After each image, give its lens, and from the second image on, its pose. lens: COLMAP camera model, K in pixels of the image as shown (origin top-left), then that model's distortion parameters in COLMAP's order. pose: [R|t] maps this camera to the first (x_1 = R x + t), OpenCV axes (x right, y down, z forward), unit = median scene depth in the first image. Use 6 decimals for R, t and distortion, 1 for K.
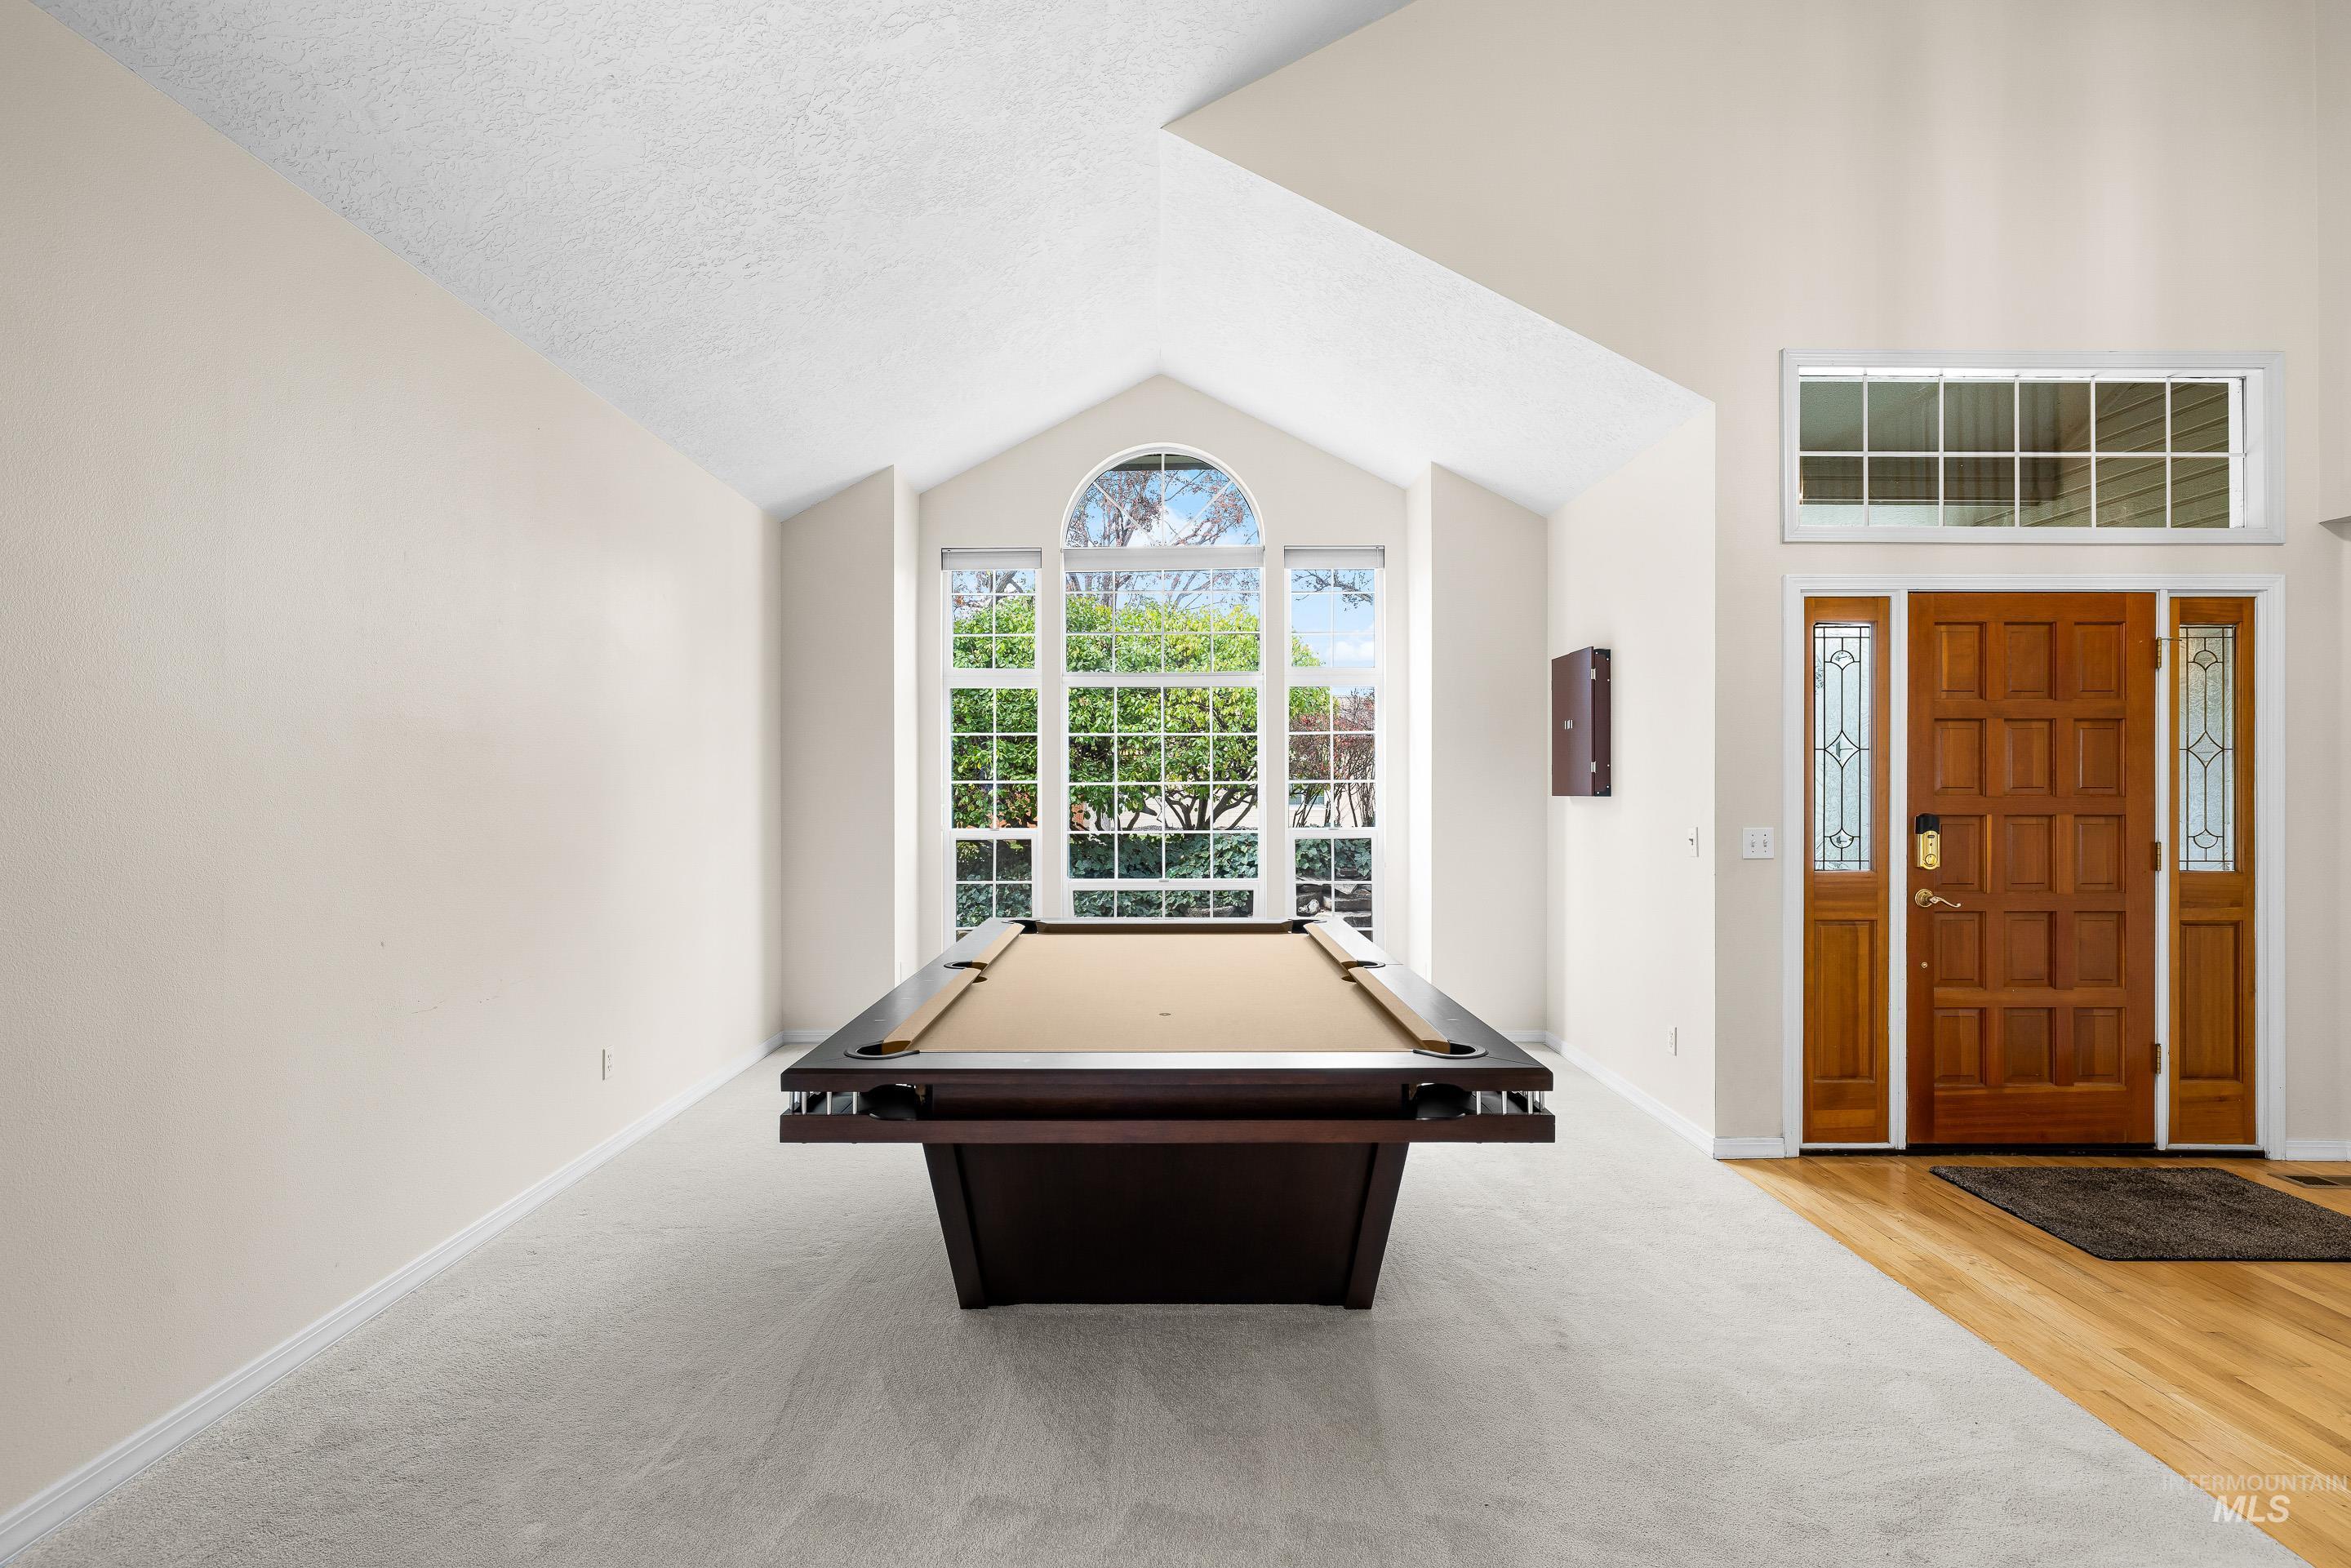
lens RADIAL K [[1185.3, 0, 1160.7], [0, 1185.3, 782.8], [0, 0, 1]] dist [-0.006739, 0.002408]
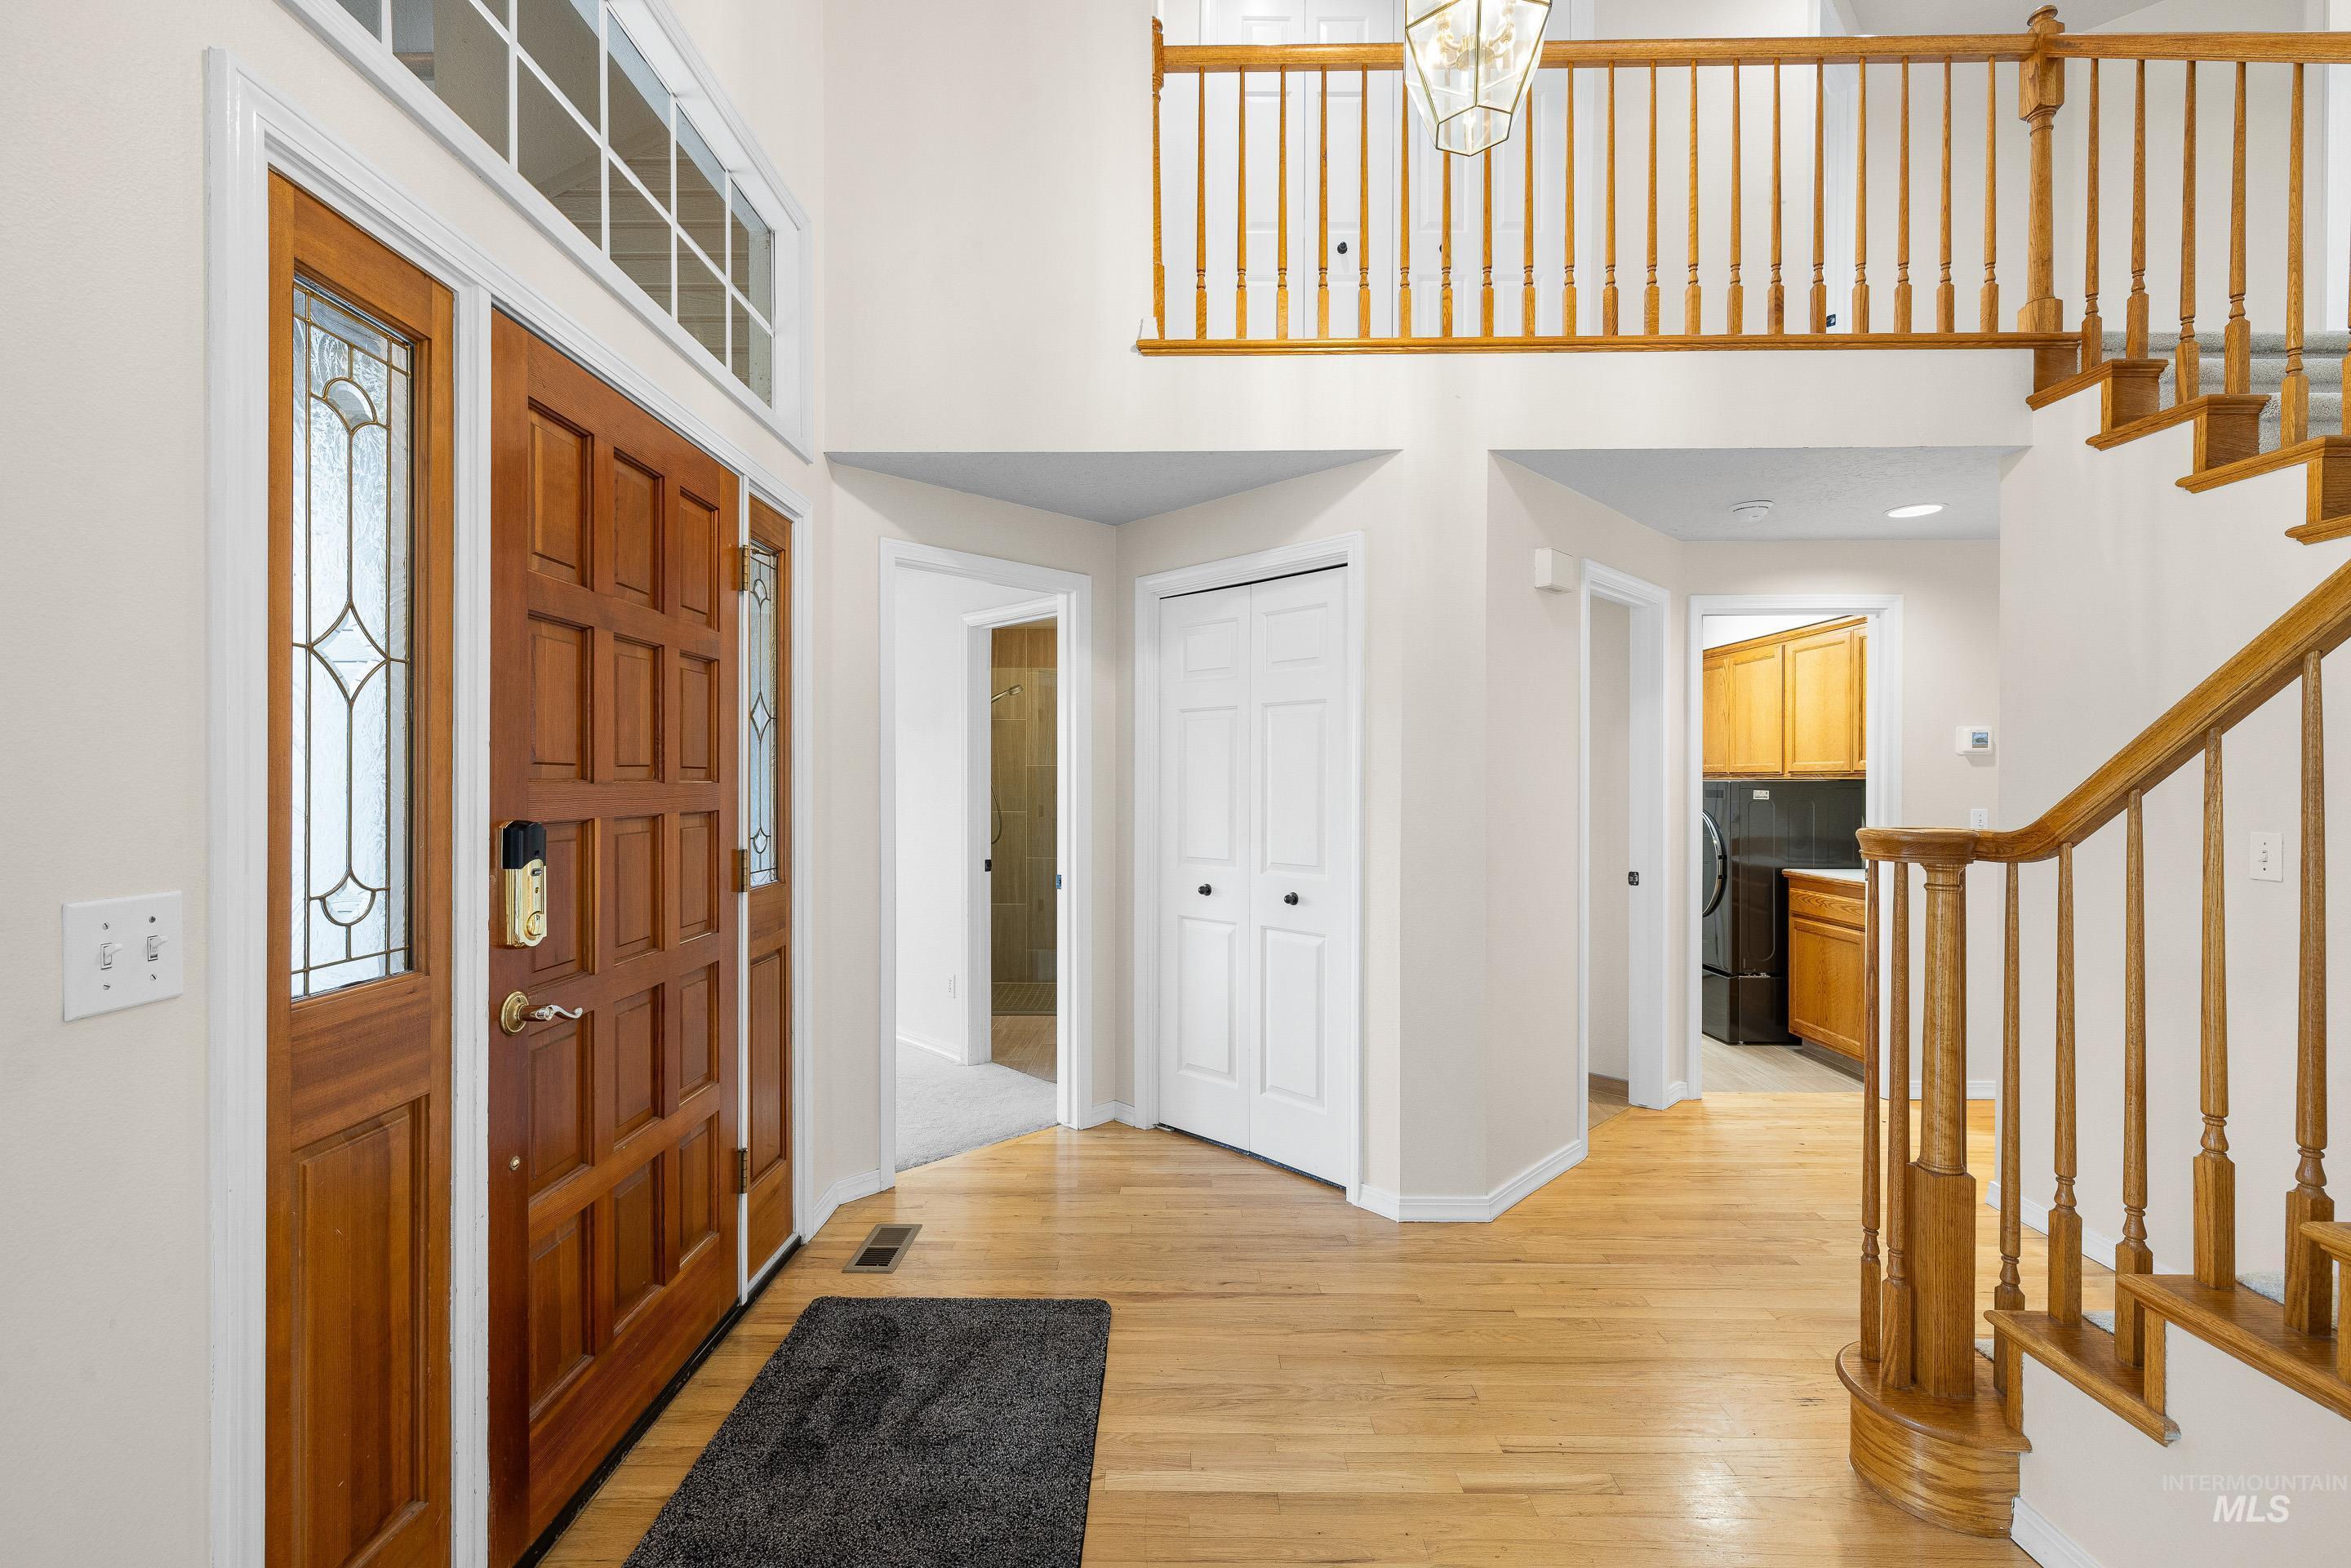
lens RADIAL K [[1016.2, 0, 1160.6], [0, 1016.2, 786.4], [0, 0, 1]] dist [-0.000807, 0.000017]
pose [[0.026399, -0.006403, 0.999631, 0.271249], [-0.004661, 0.999968, 0.006528, 0.009374], [-0.999641, -0.004831, 0.026369, 0.744279]]
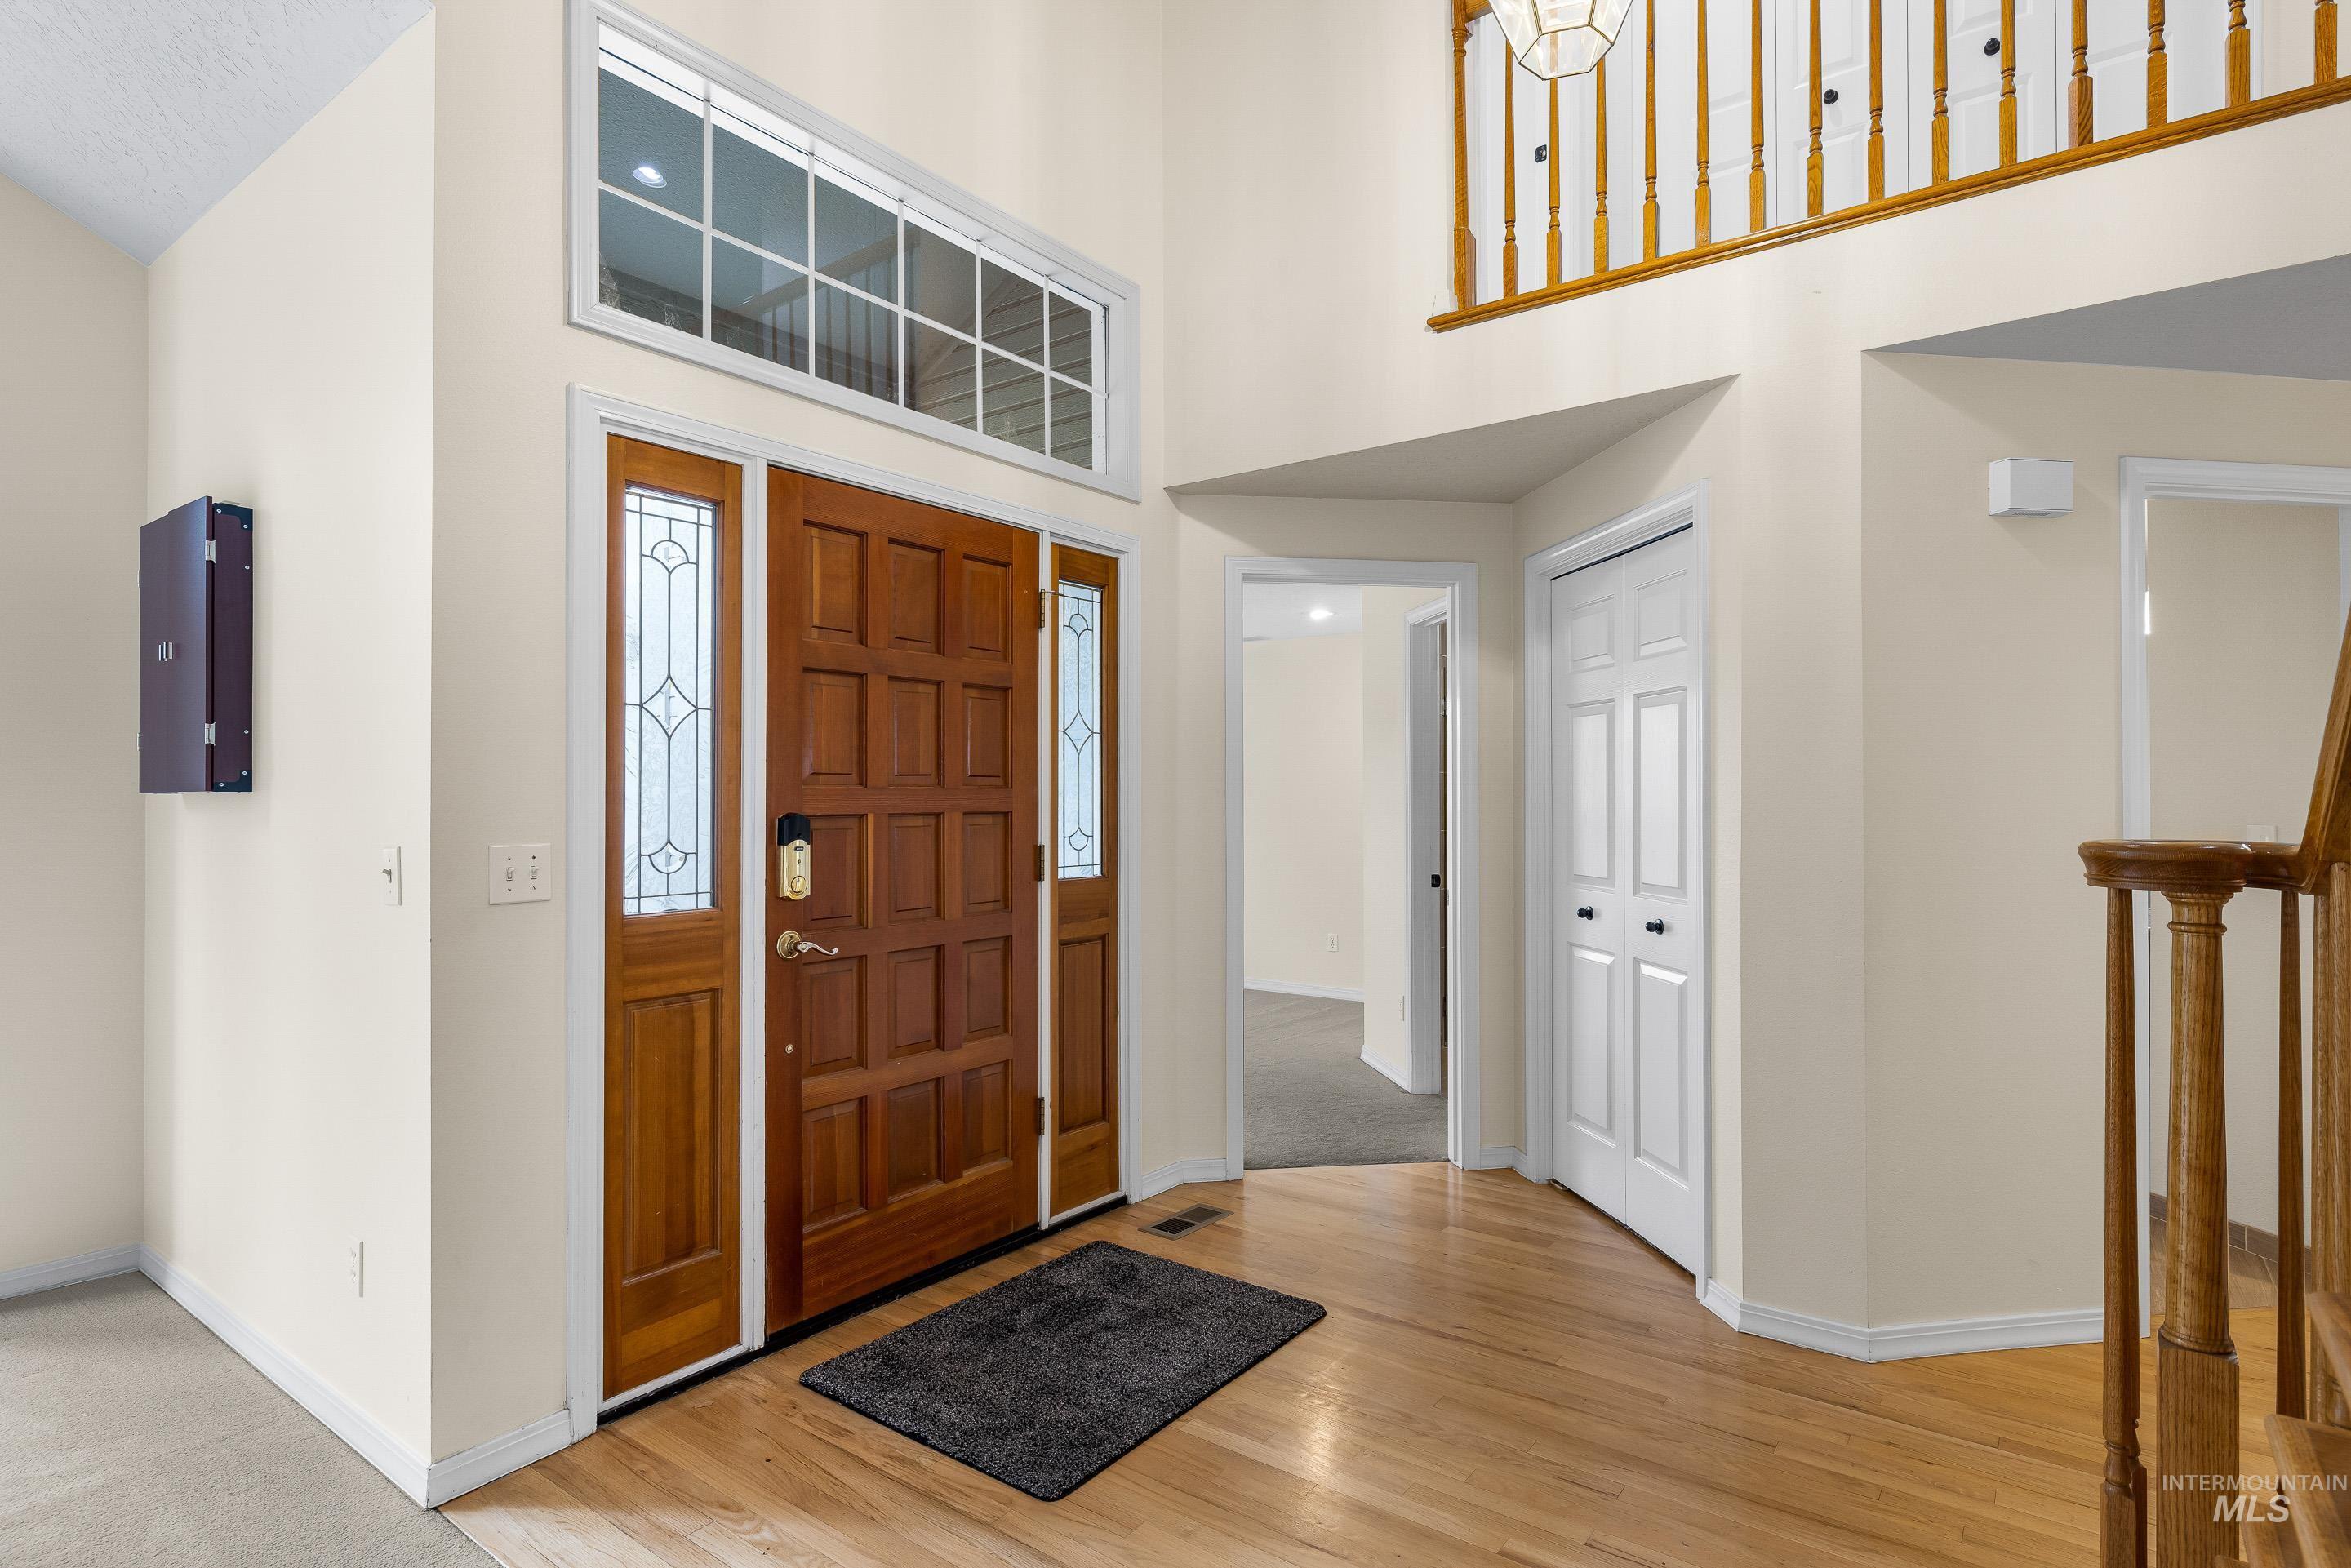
lens RADIAL K [[1185.3, 0, 1161.0], [0, 1185.3, 787.2], [0, 0, 1]] dist [-0.006739, 0.002408]
pose [[0.612307, 0.003672, 0.790612, 0.257979], [0.000301, 0.999988, -0.004878, 0.014894], [-0.790620, 0.003225, 0.612298, 0.442206]]
